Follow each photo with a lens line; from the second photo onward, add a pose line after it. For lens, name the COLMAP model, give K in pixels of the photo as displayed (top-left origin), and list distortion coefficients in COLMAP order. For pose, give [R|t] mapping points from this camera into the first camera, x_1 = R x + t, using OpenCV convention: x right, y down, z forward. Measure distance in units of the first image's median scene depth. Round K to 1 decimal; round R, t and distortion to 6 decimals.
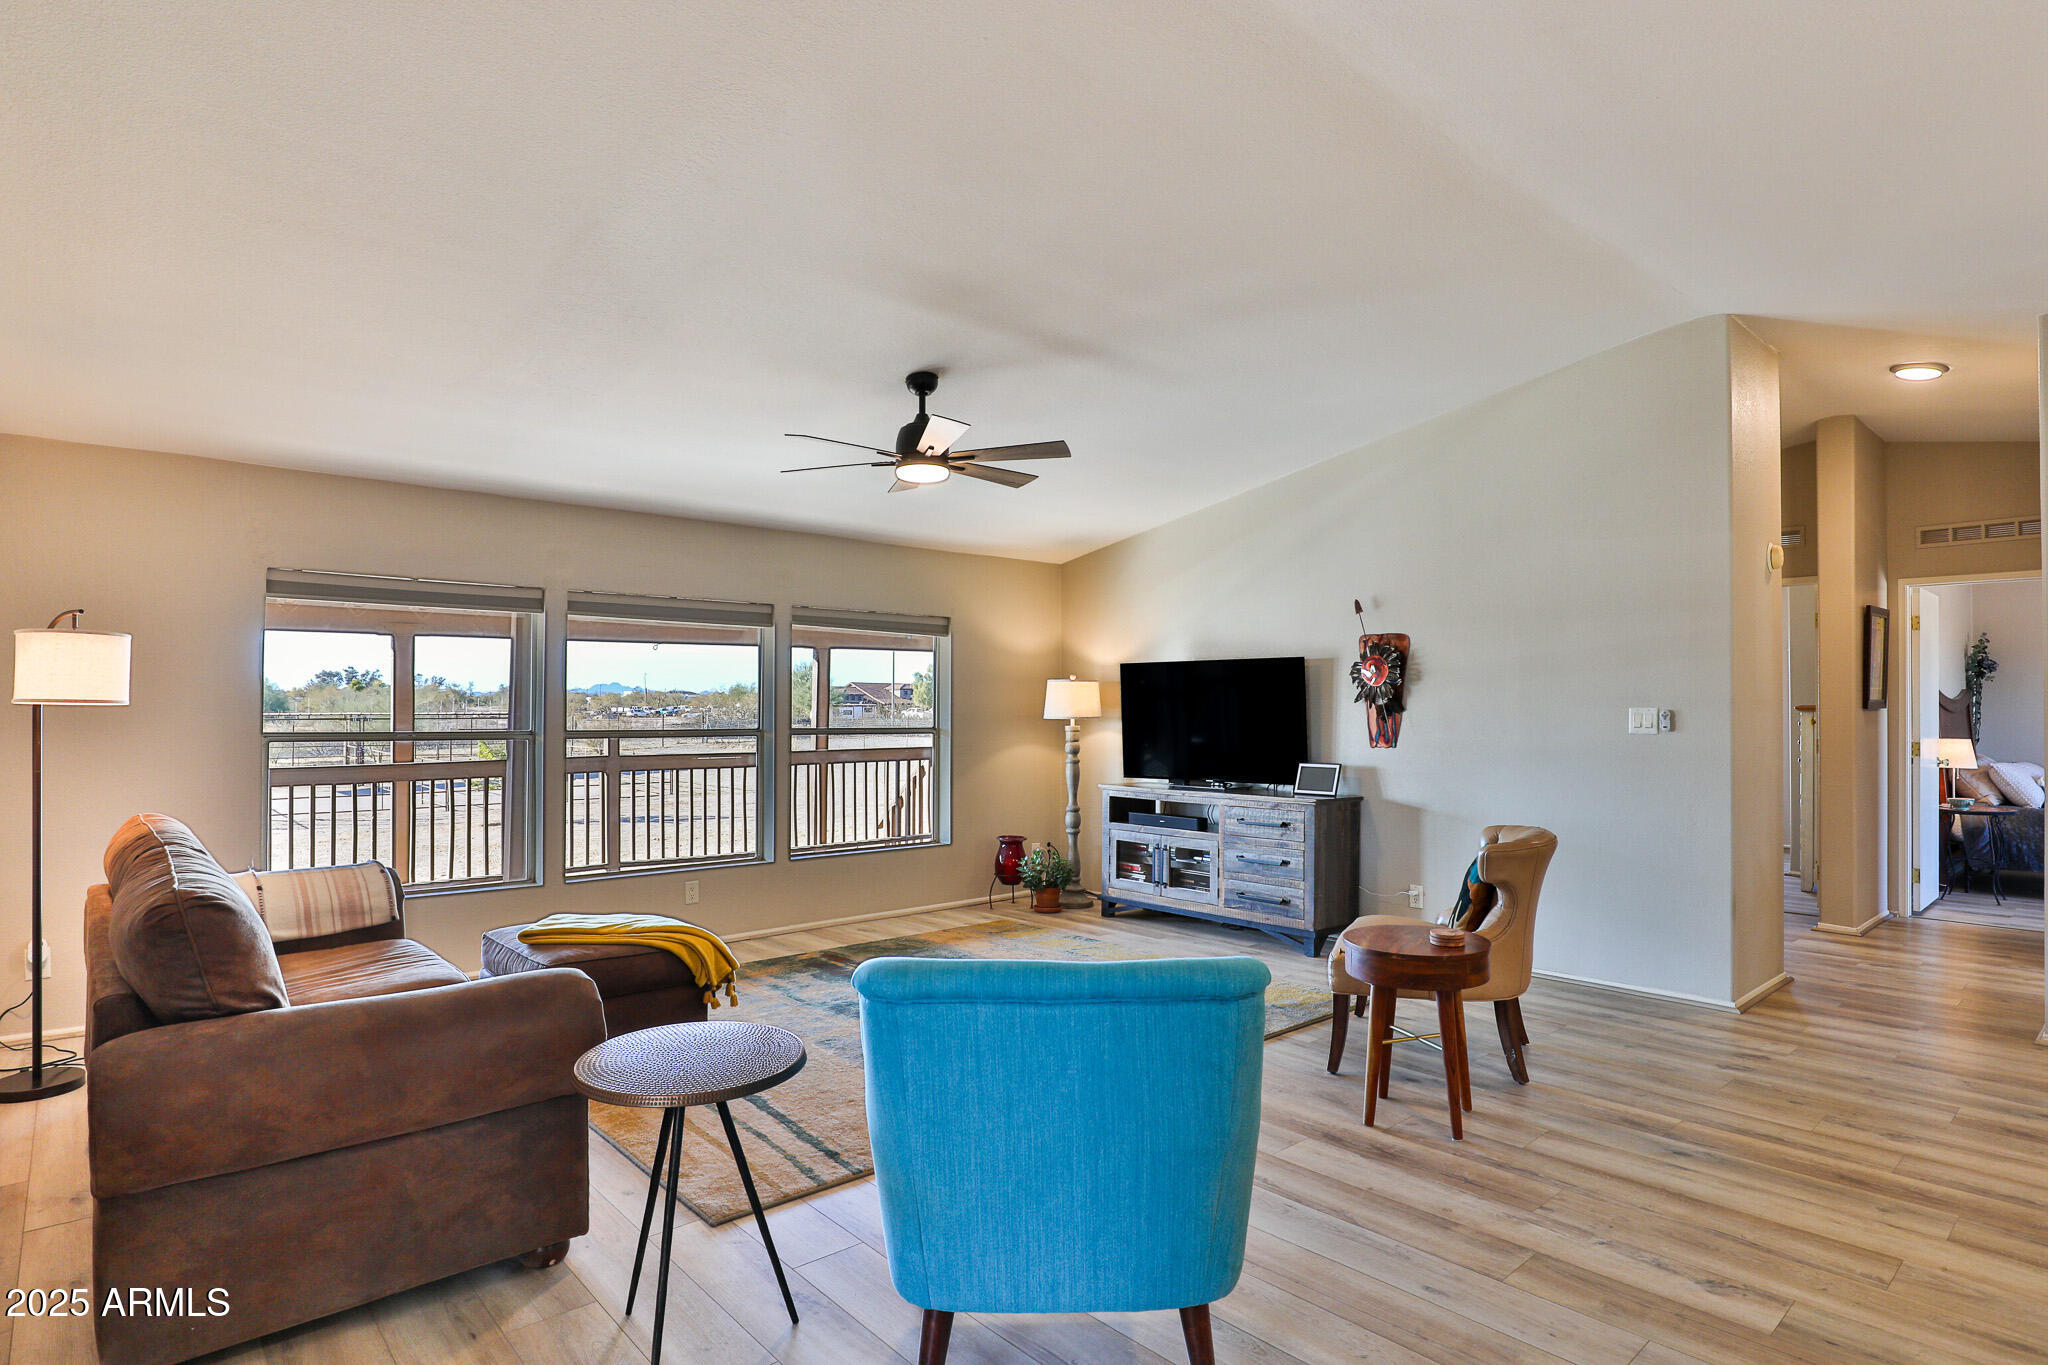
lens RADIAL K [[1077.5, 0, 1036.3], [0, 1077.5, 694.5], [0, 0, 1]] dist [-0.020535, -0.000429]
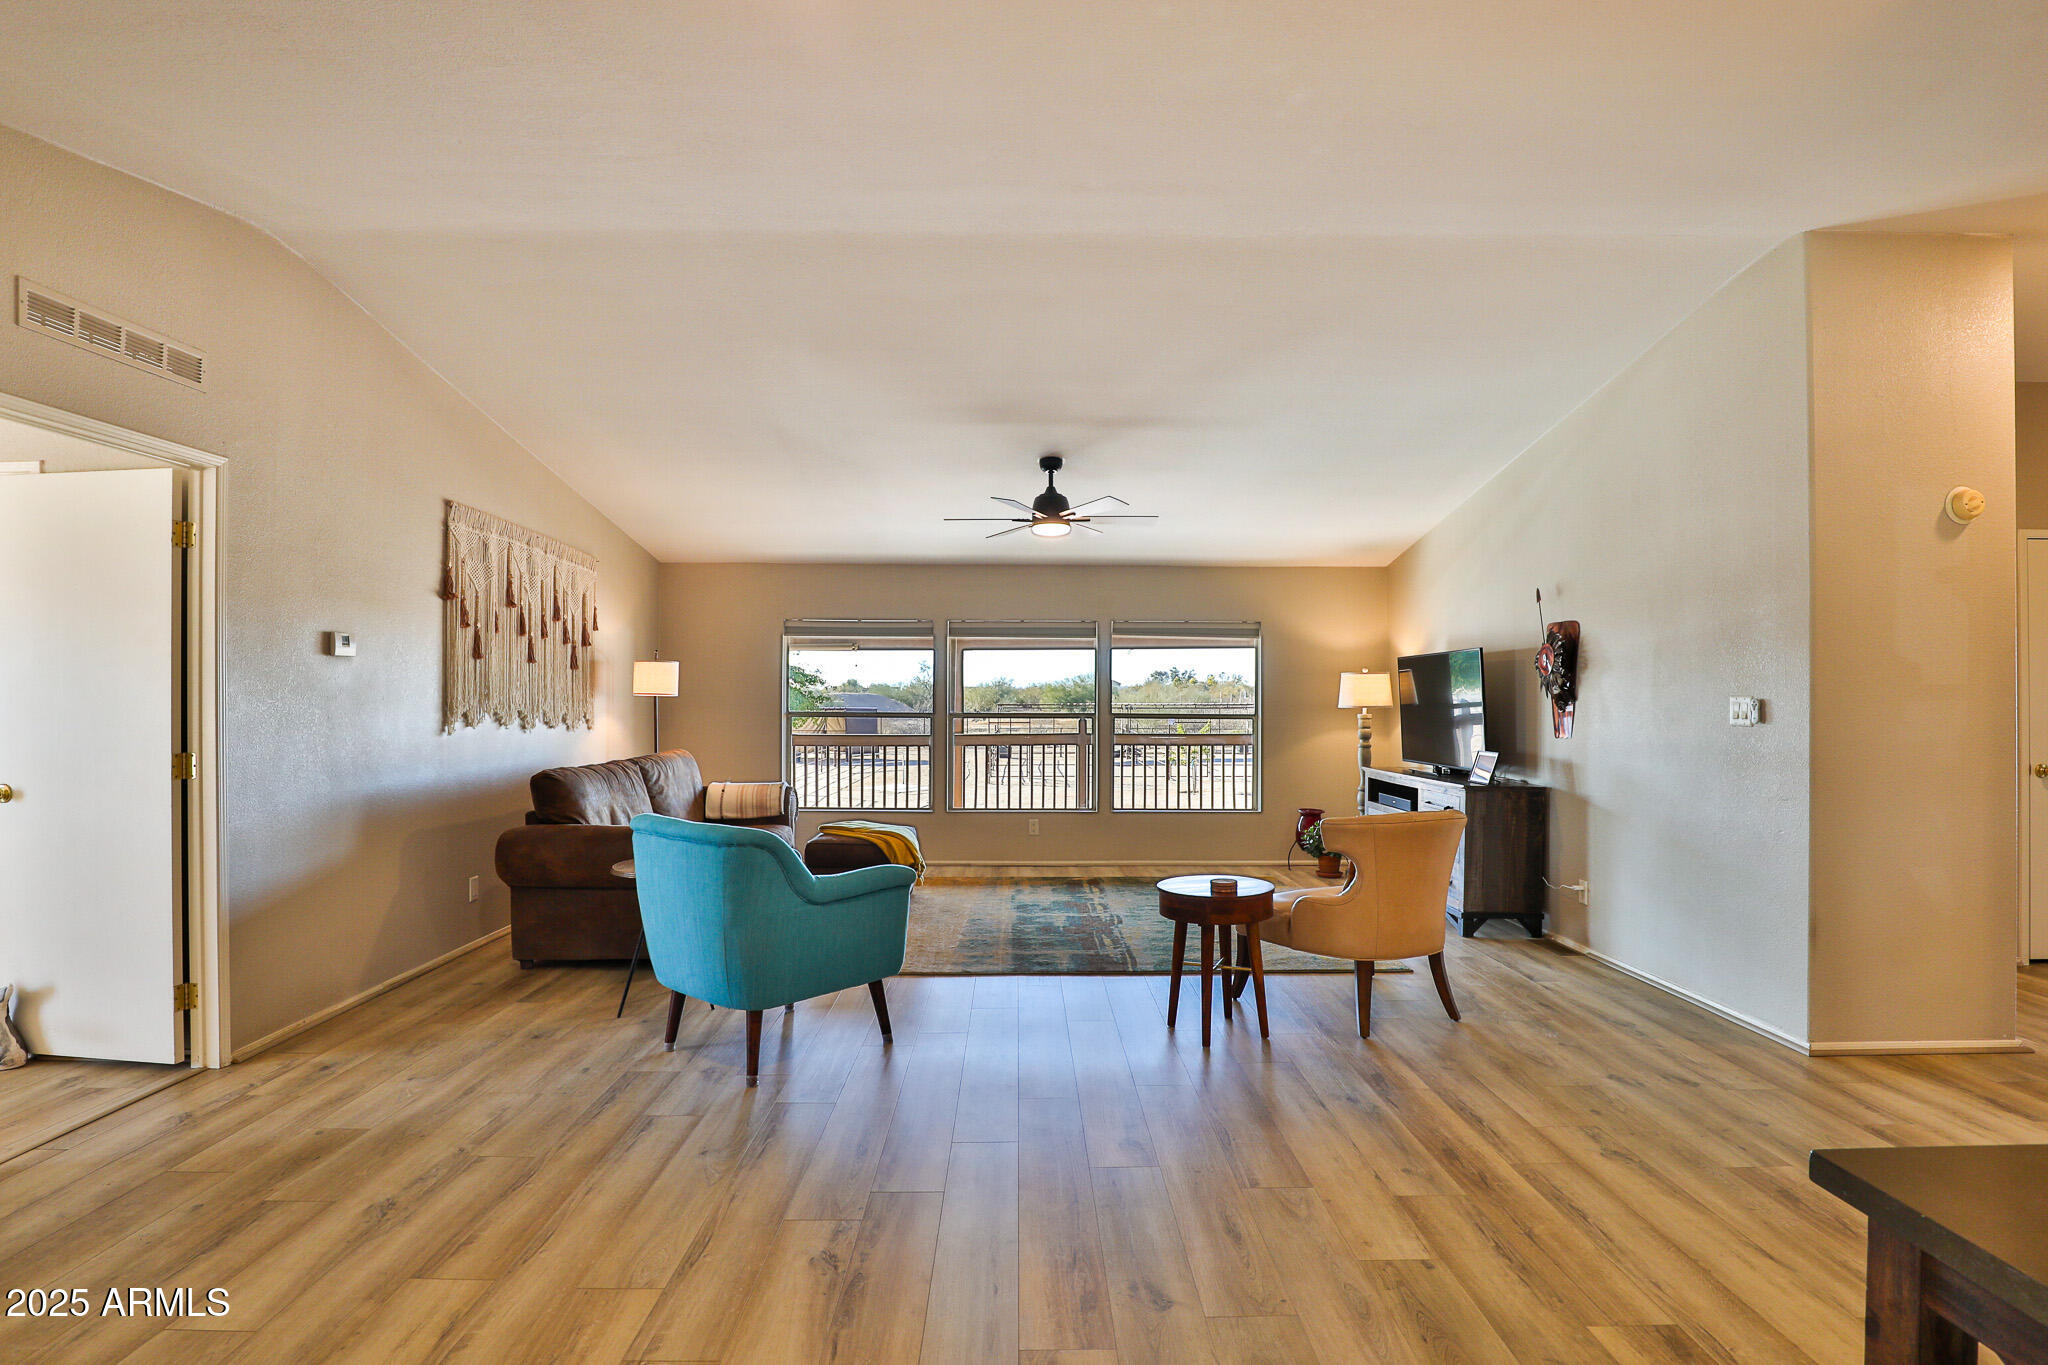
lens RADIAL K [[991.7, 0, 1029.7], [0, 991.7, 692.5], [0, 0, 1]] dist [-0.037045, 0.006105]
pose [[0.751381, -0.004981, -0.659850, 0.624907], [0.009098, 0.999955, 0.002811, 0.001492], [0.659806, -0.008115, 0.751392, 0.010564]]
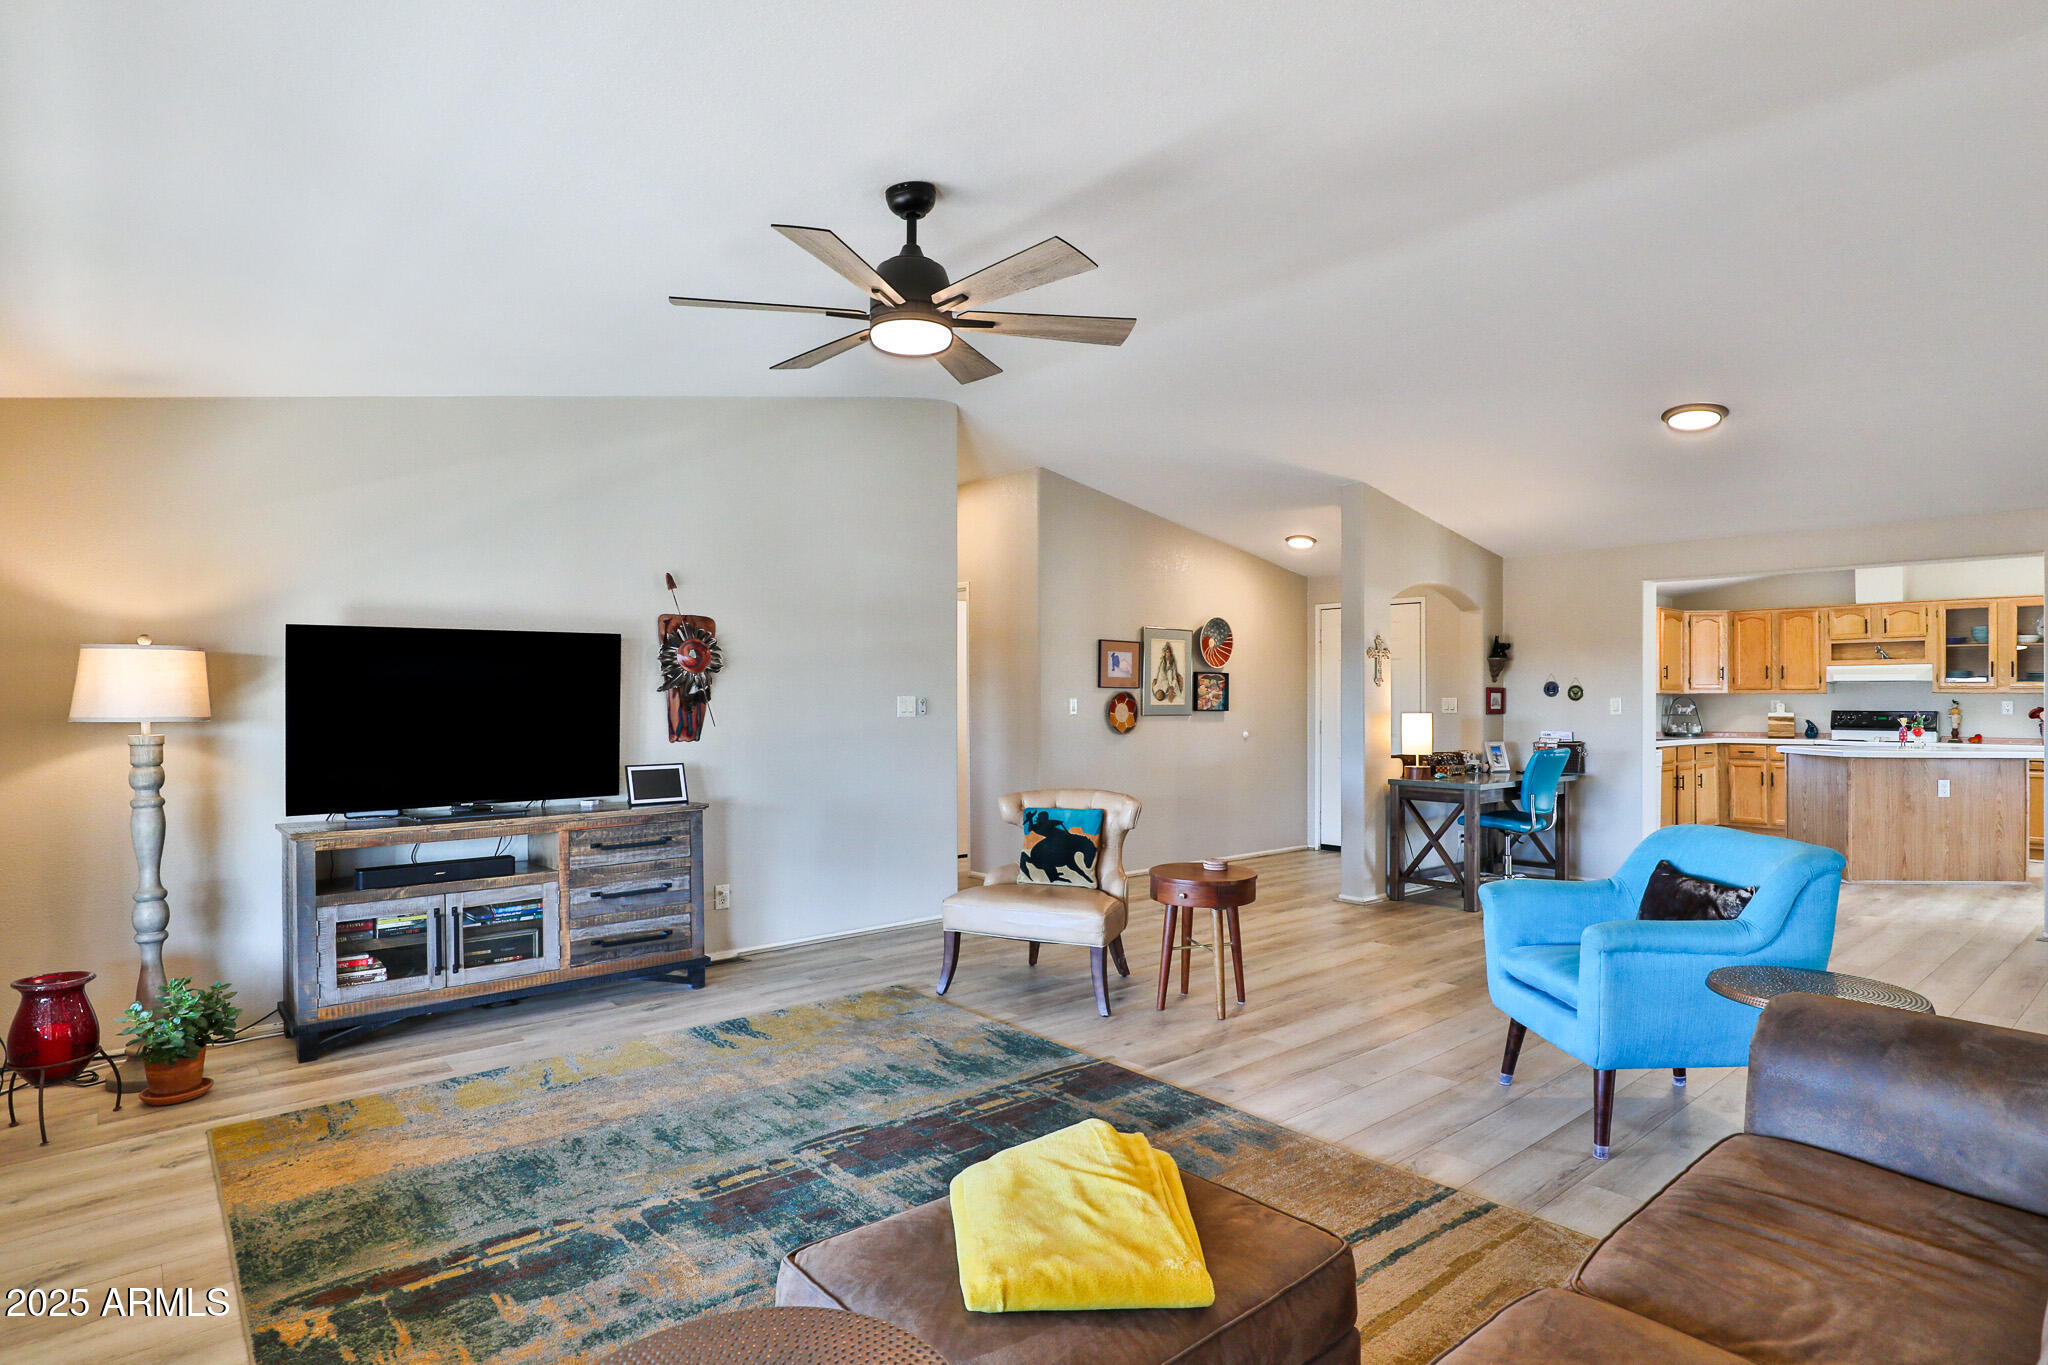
lens RADIAL K [[1077.5, 0, 1036.3], [0, 1077.5, 694.5], [0, 0, 1]] dist [-0.020535, -0.000429]
pose [[0.021231, -0.001924, 0.999773, -0.649850], [-0.011487, 0.999932, 0.002168, 0.005574], [-0.999709, -0.011531, 0.021207, 0.785217]]
